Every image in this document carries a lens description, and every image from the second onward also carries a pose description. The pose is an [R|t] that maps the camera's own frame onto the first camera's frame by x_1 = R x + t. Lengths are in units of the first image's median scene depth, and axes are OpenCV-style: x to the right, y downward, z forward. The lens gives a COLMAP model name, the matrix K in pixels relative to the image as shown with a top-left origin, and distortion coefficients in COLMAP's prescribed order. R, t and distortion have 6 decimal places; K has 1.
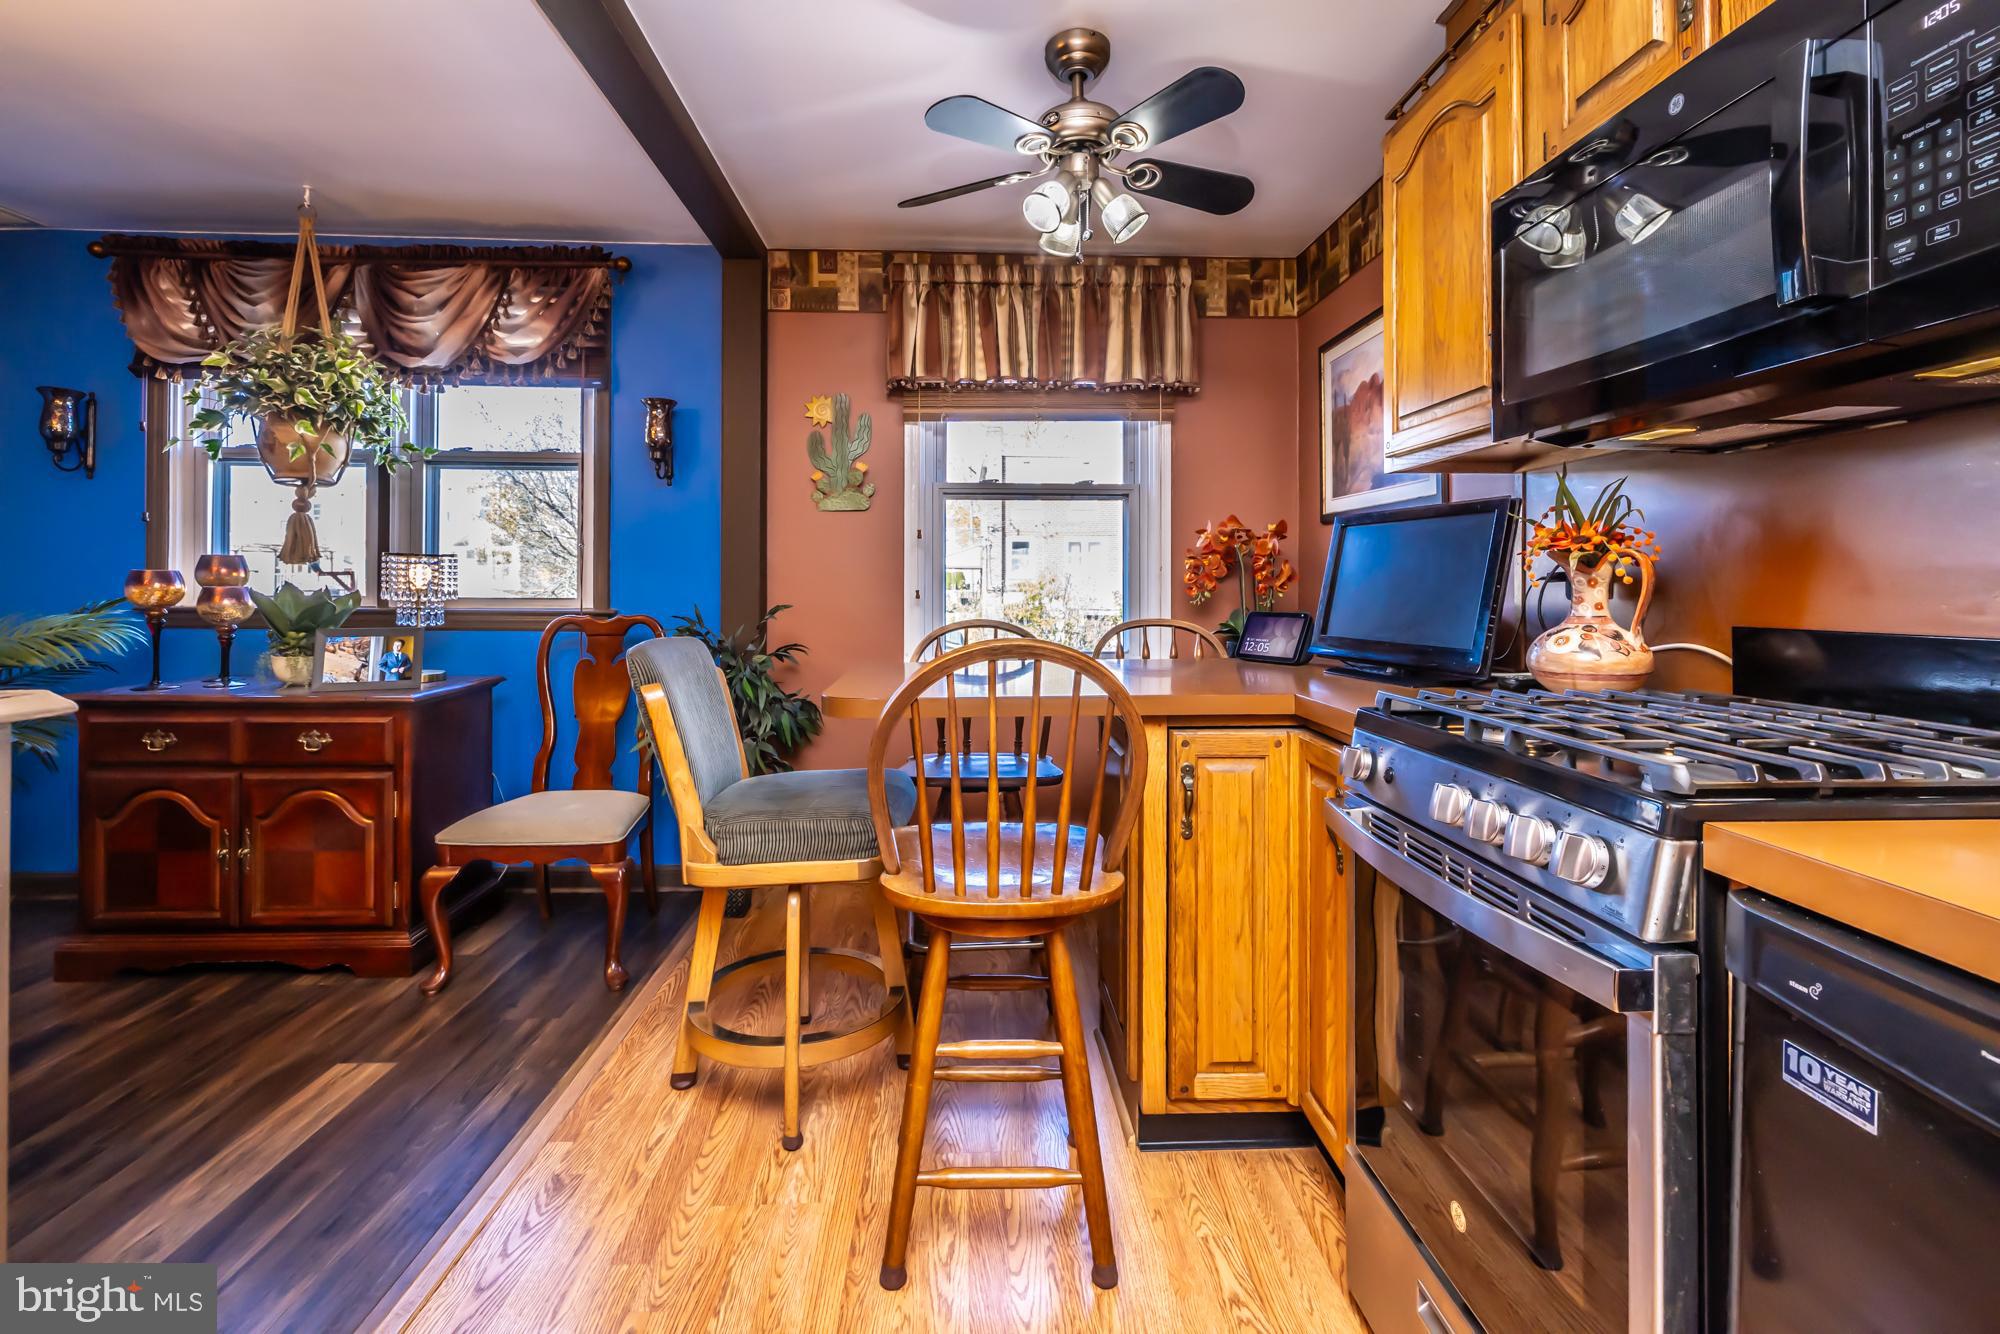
lens RADIAL K [[872.4, 0, 1001.9], [0, 872.4, 575.7], [0, 0, 1]] dist [0.000002, -0.000224]
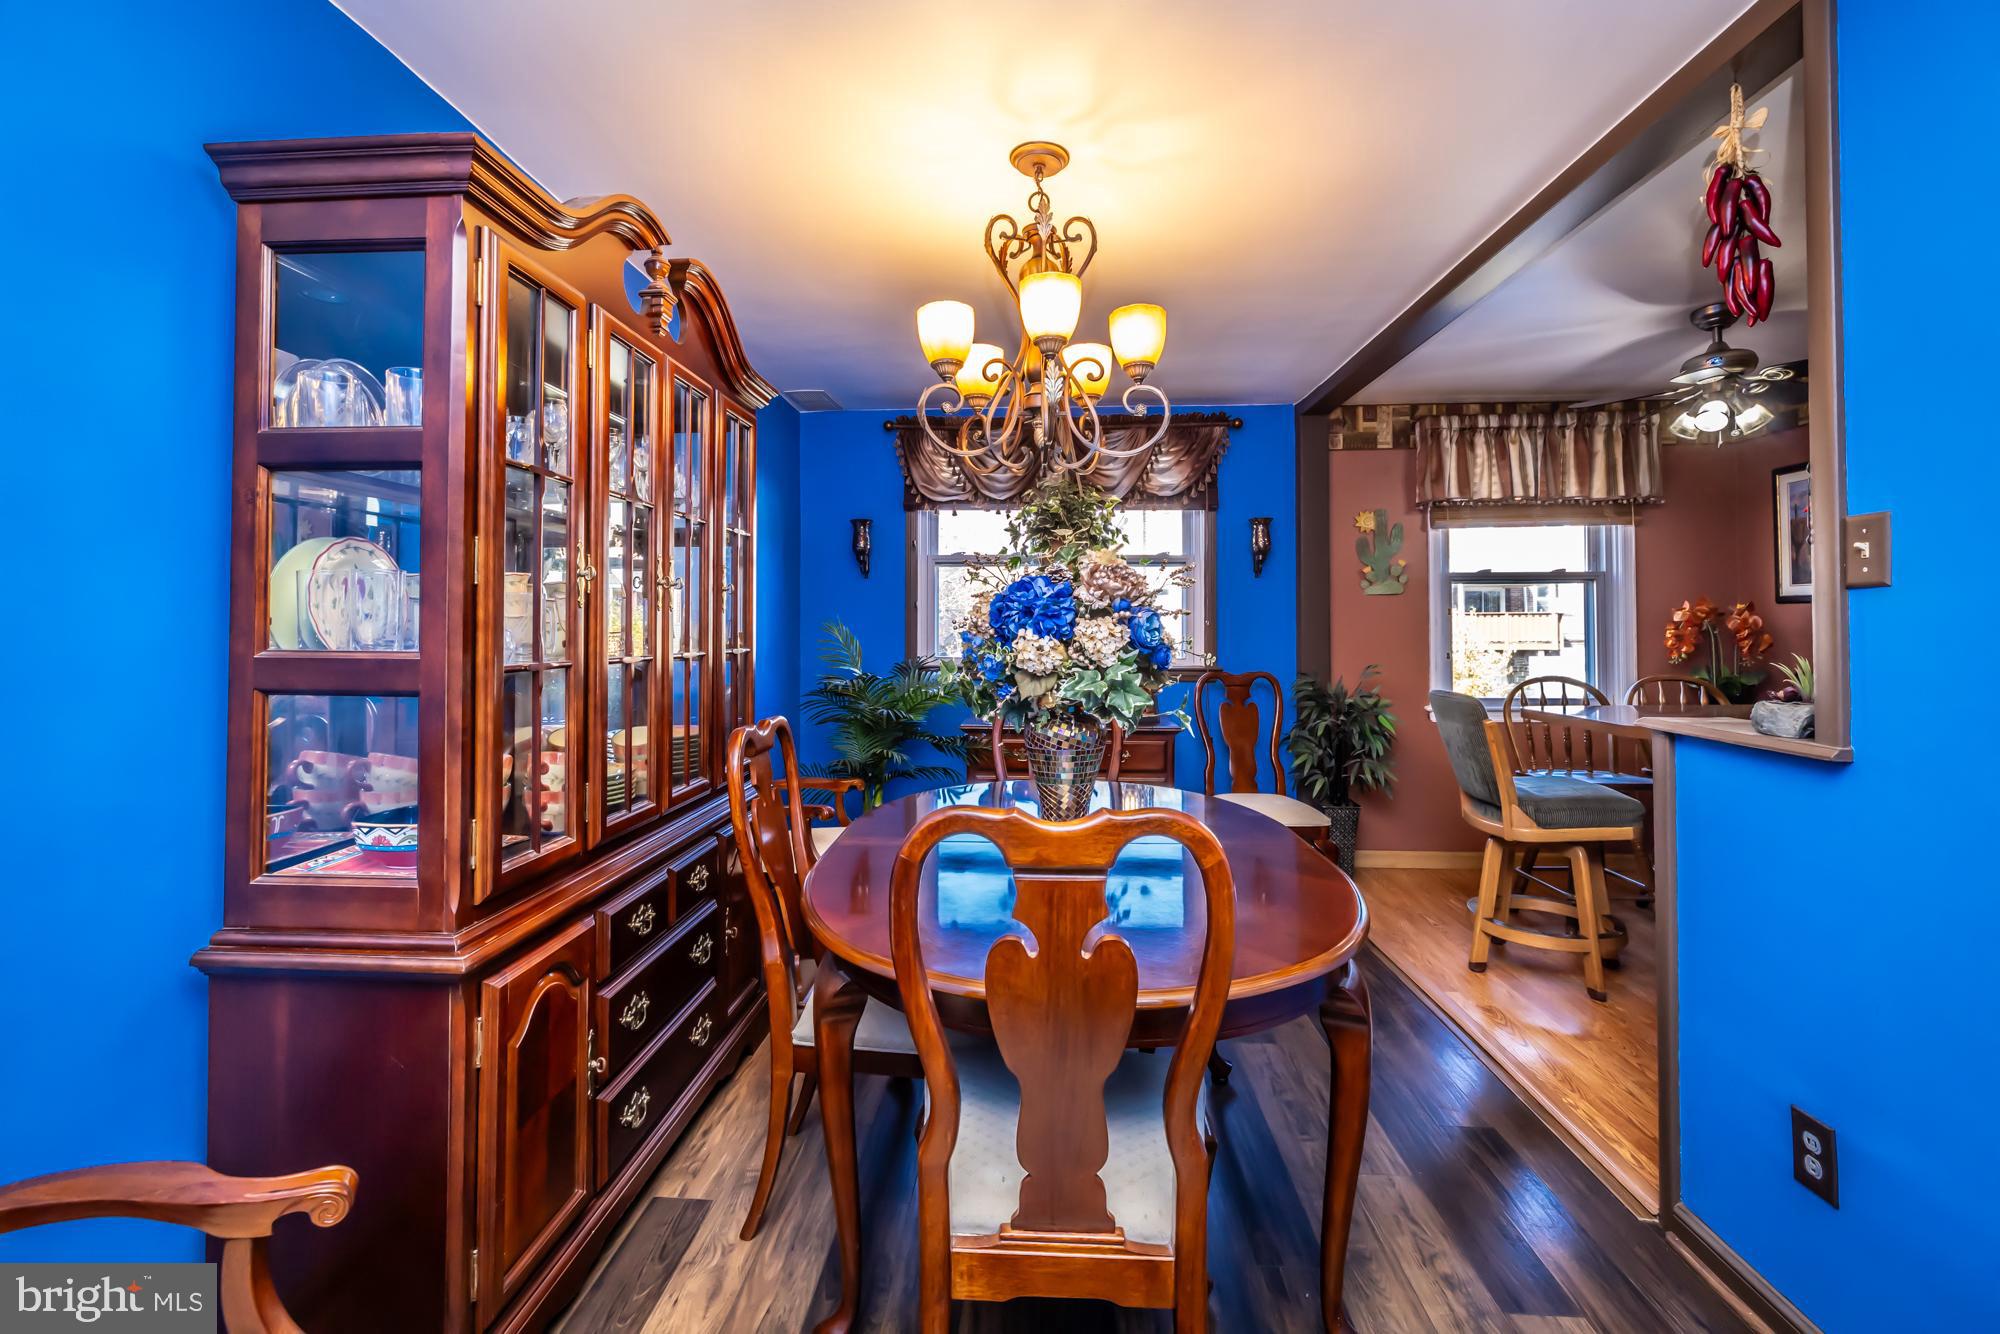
lens RADIAL K [[844.2, 0, 1001.1], [0, 844.2, 616.3], [0, 0, 1]] dist [-0.000600, -0.000075]
pose [[0.994706, -0.006243, -0.102573, -0.662086], [0.005916, 0.999976, -0.003498, -0.040306], [0.102593, 0.002873, 0.994719, -0.391511]]
